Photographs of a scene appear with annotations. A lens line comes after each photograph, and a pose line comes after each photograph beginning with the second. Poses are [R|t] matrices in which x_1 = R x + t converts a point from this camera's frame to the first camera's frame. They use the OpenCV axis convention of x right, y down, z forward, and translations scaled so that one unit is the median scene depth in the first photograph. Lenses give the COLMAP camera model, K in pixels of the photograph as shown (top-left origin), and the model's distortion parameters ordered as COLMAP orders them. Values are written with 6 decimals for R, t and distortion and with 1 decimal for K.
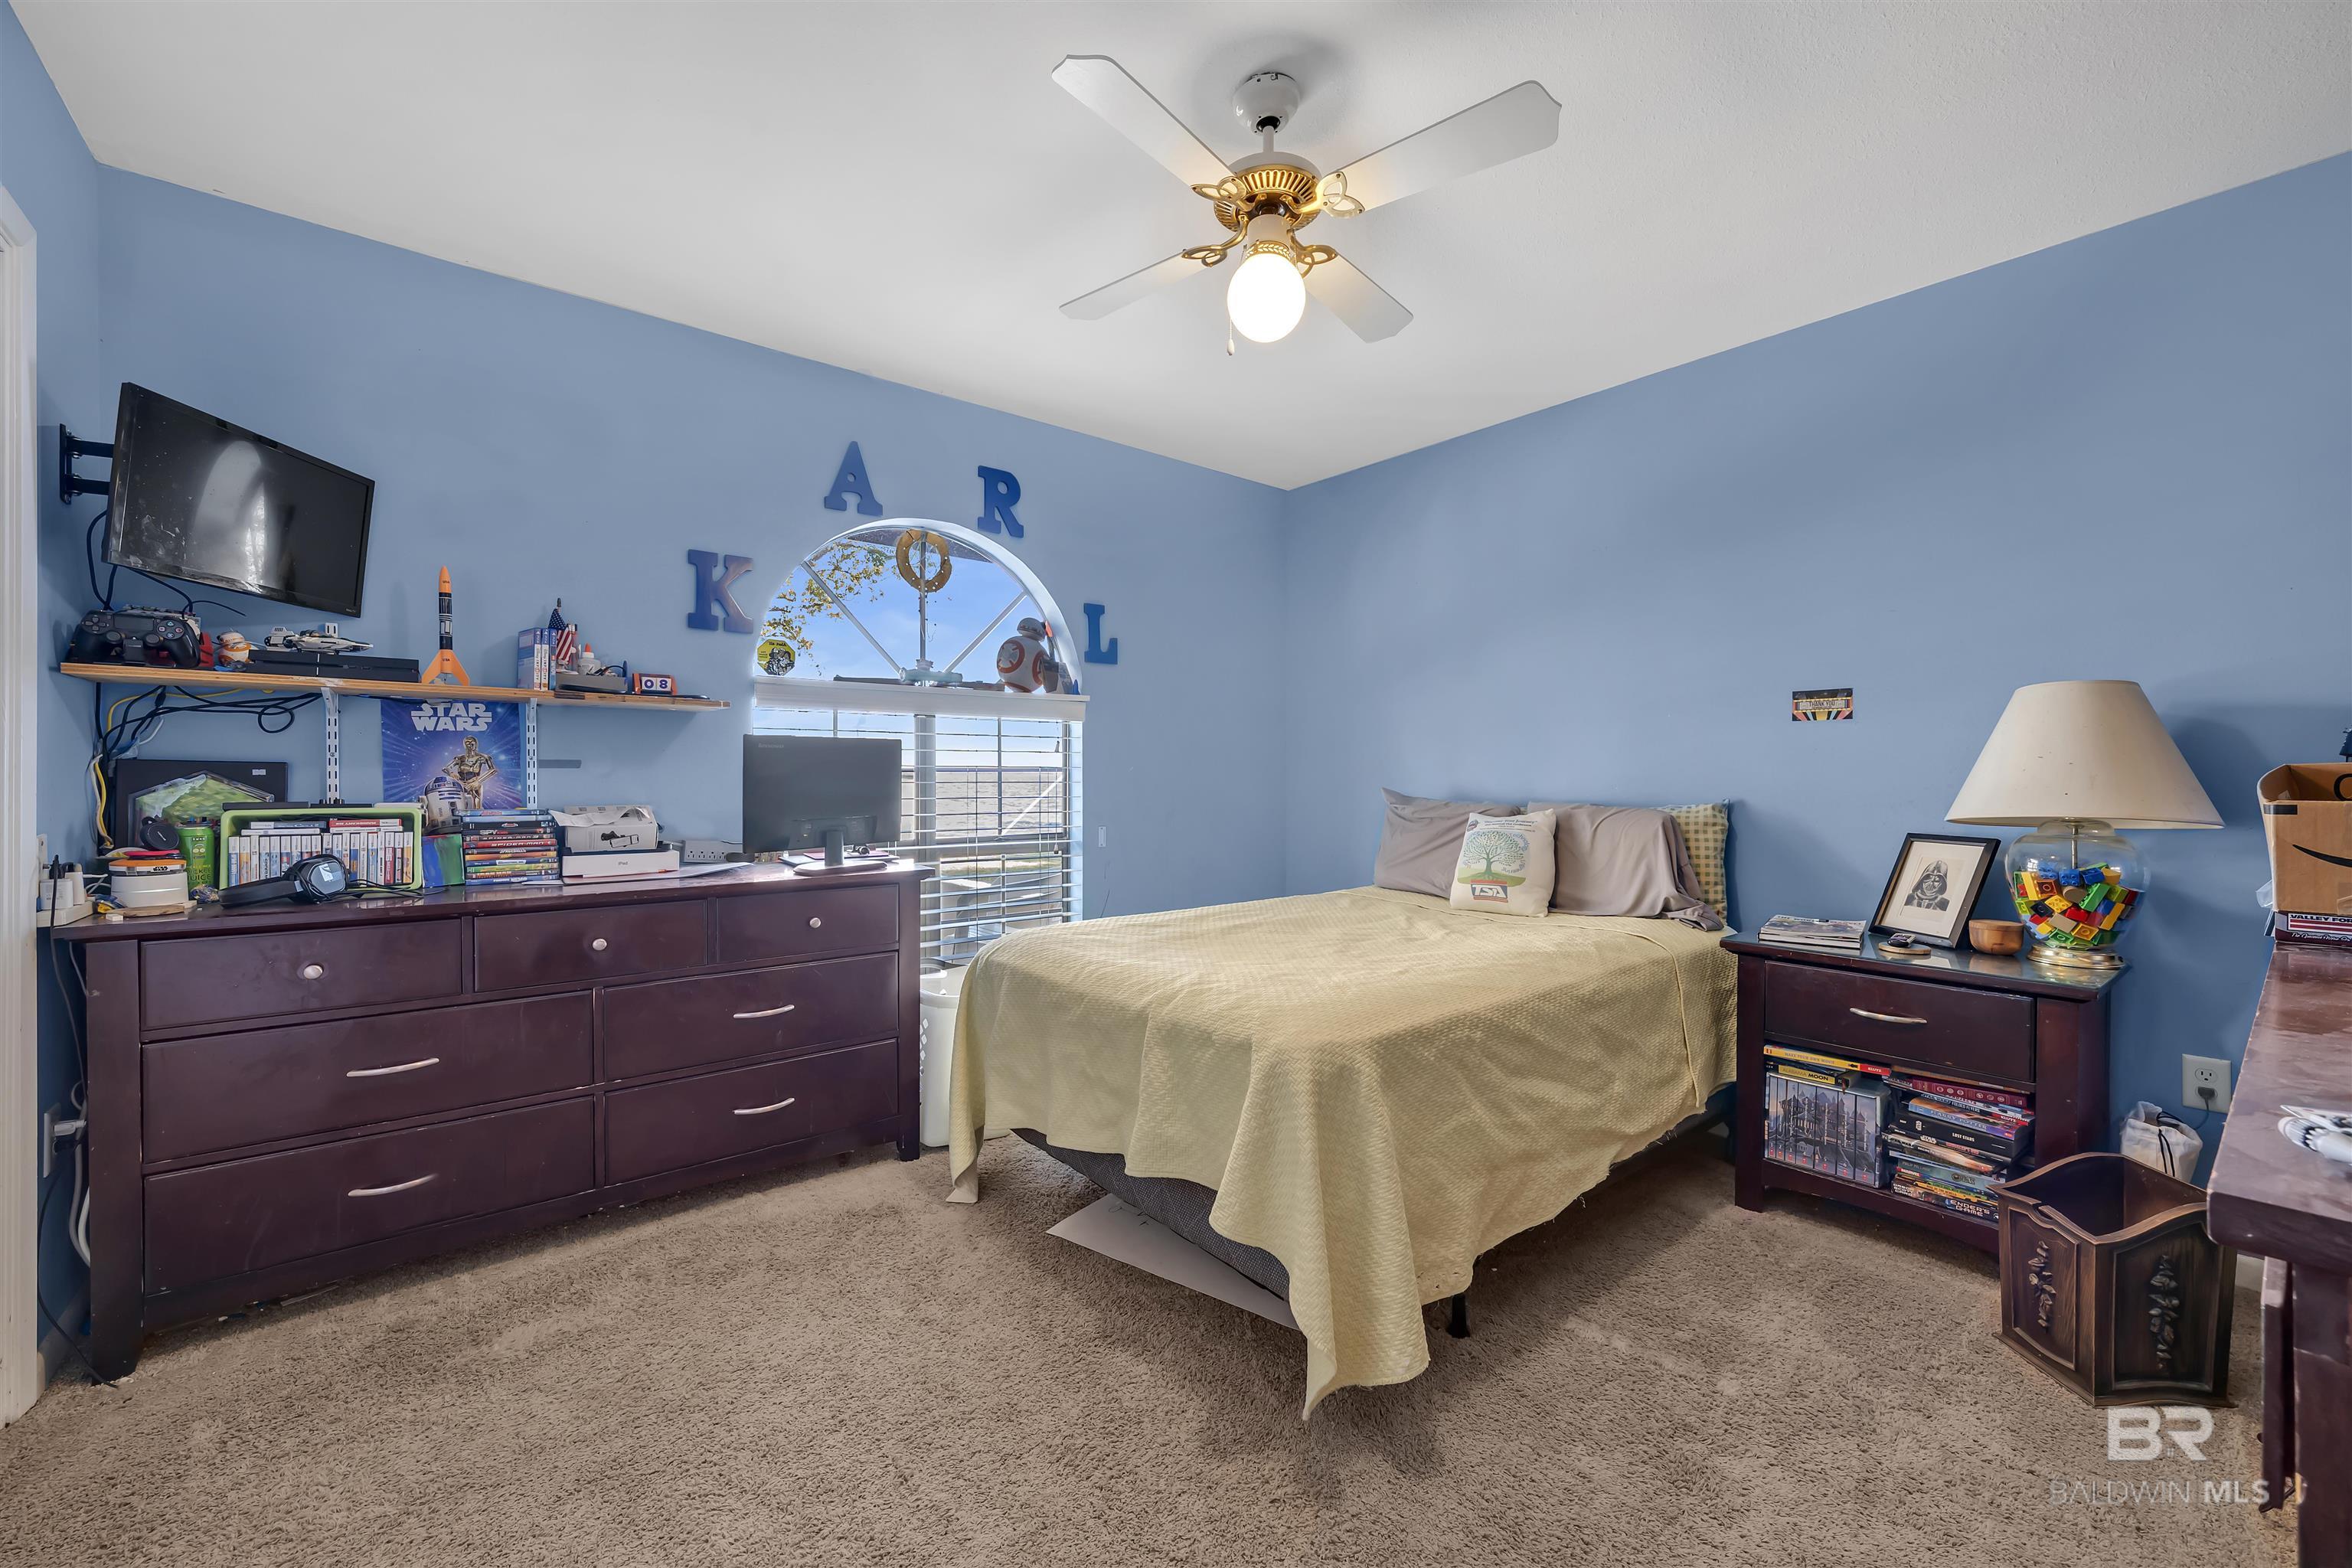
lens RADIAL K [[892.7, 0, 1180.1], [0, 892.7, 781.2], [0, 0, 1]] dist [-0.001004, -0.000143]
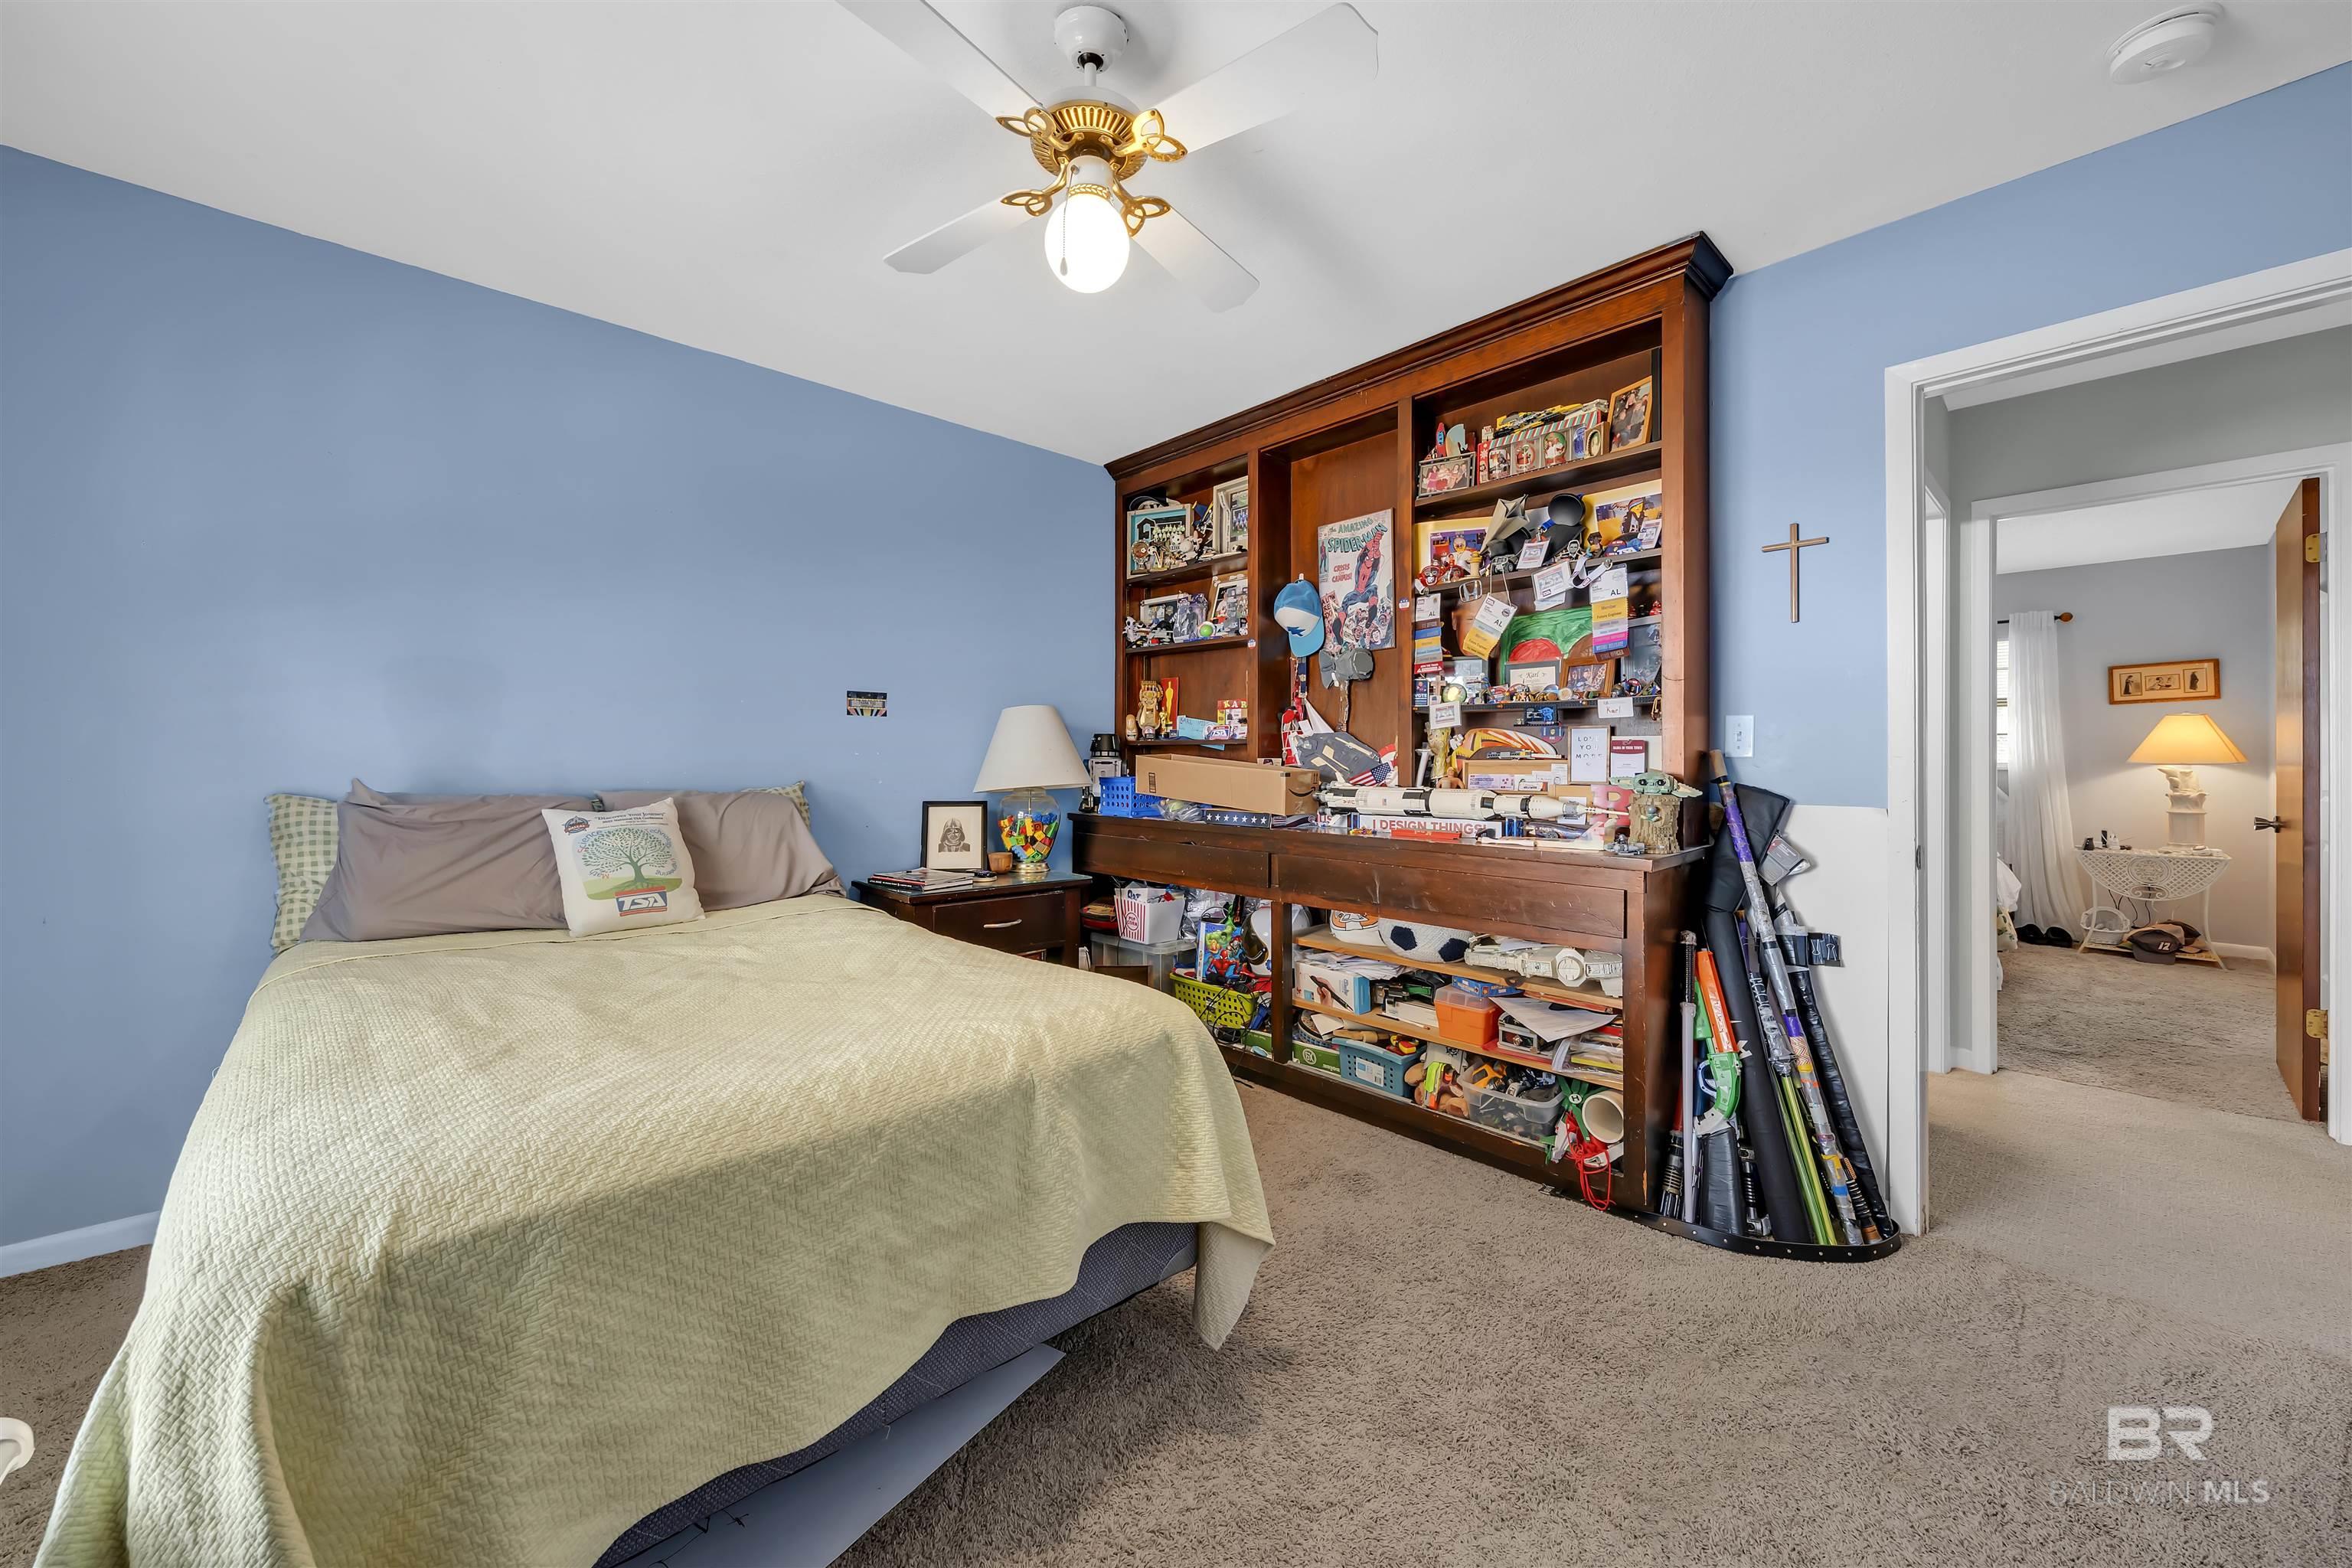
lens RADIAL K [[892.7, 0, 1180.1], [0, 892.7, 781.2], [0, 0, 1]] dist [-0.001004, -0.000143]
pose [[-0.063230, -0.030112, 0.997545, -0.569077], [-0.005852, 0.999539, 0.029801, -0.016735], [-0.997982, -0.003953, -0.063377, 0.641805]]
